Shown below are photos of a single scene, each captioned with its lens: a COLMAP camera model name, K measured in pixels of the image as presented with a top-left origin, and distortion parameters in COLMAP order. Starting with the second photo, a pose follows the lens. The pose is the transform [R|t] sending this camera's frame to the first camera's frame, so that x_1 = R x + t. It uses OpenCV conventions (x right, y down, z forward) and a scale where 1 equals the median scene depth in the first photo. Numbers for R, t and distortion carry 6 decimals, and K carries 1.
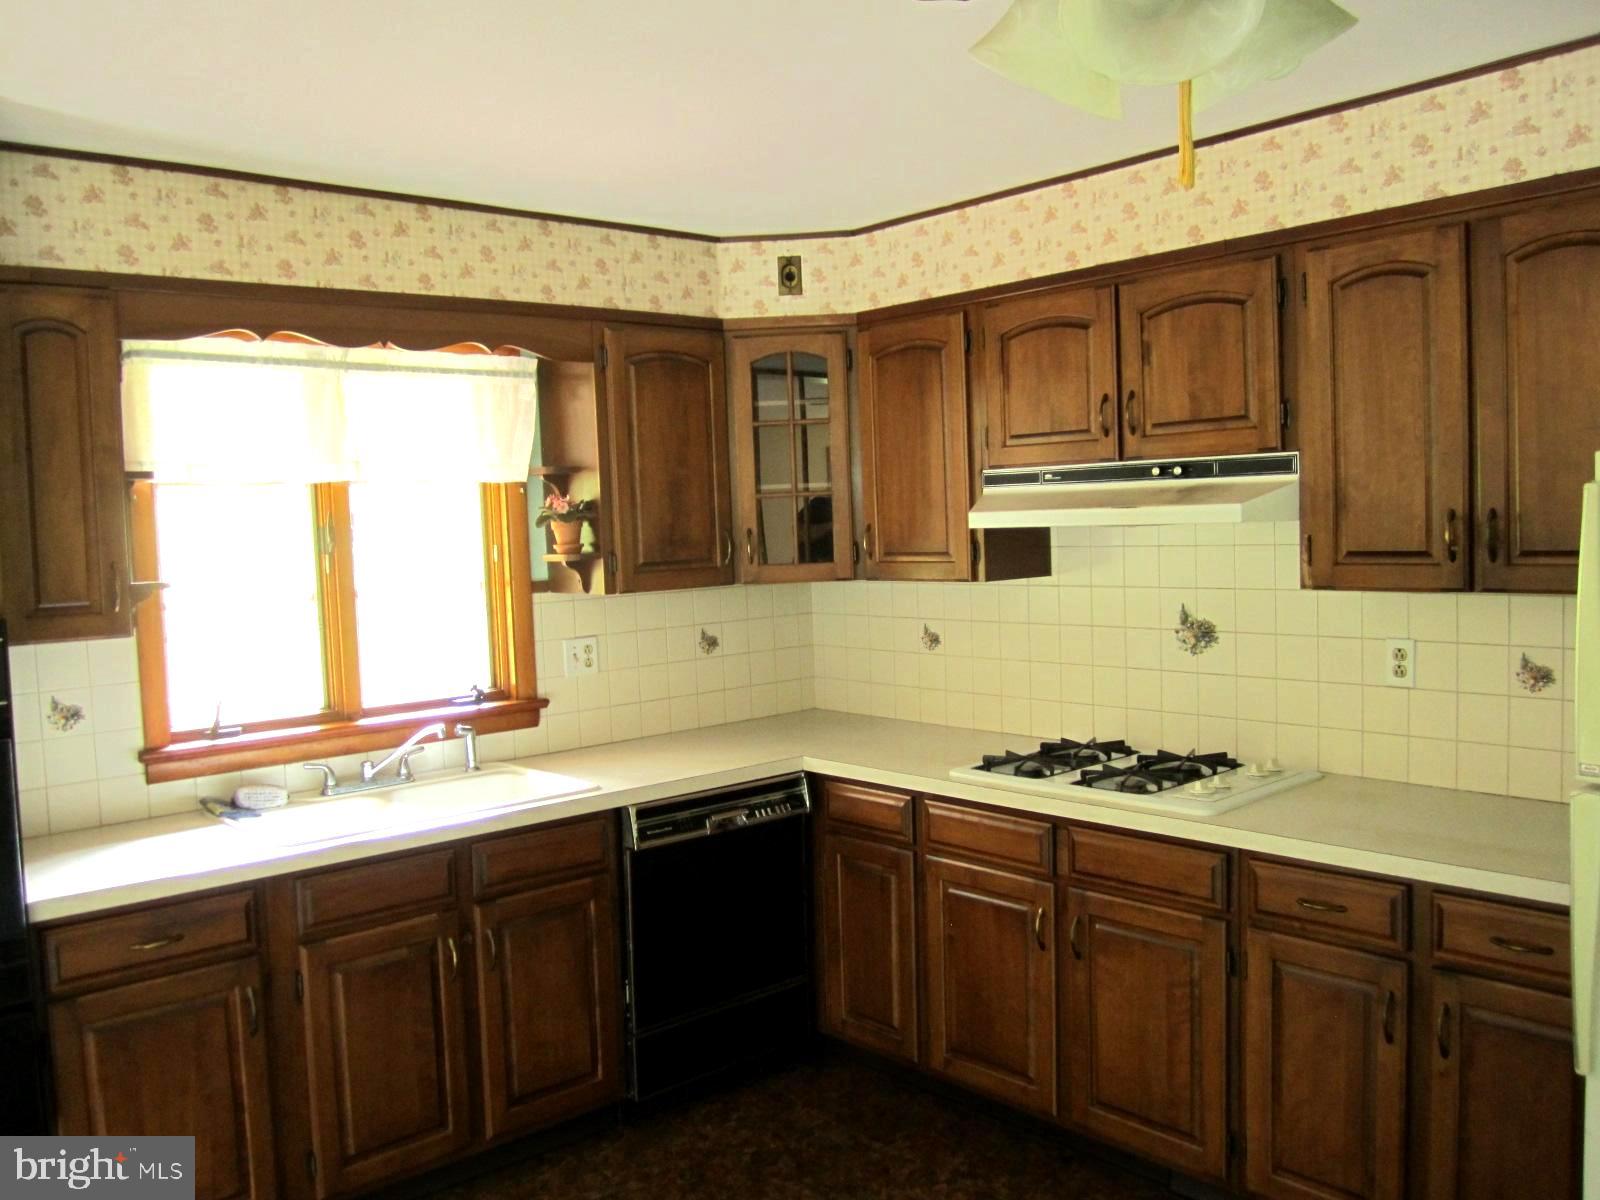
lens RADIAL K [[1355.5, 0, 800.0], [0, 1355.5, 600.0], [0, 0, 1]] dist [-0.038683, 0.009214]
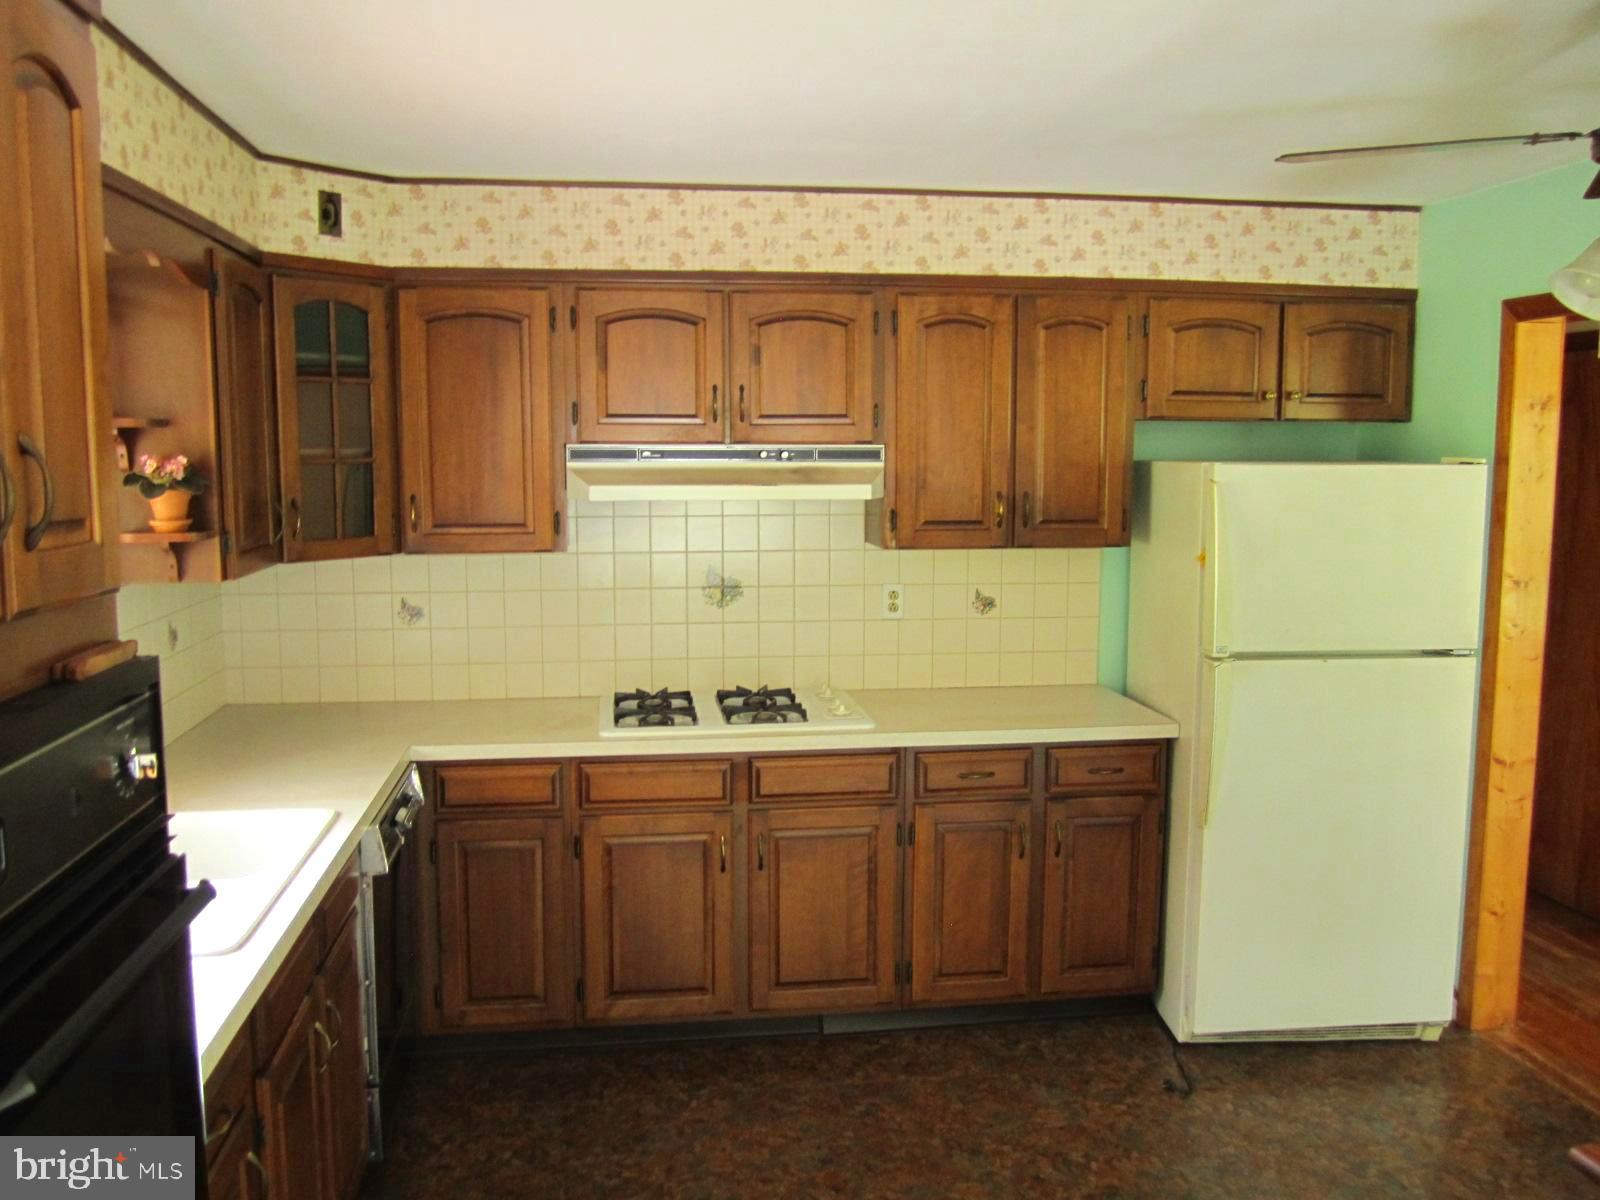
lens RADIAL K [[1328.7, 0, 800.0], [0, 1328.7, 600.0], [0, 0, 1]] dist [-0.049676, 0.004191]
pose [[0.543120, -0.059936, 0.837513, -0.740342], [0.032484, 0.998202, 0.050370, -0.026052], [-0.839026, -0.000151, 0.544091, 0.349675]]
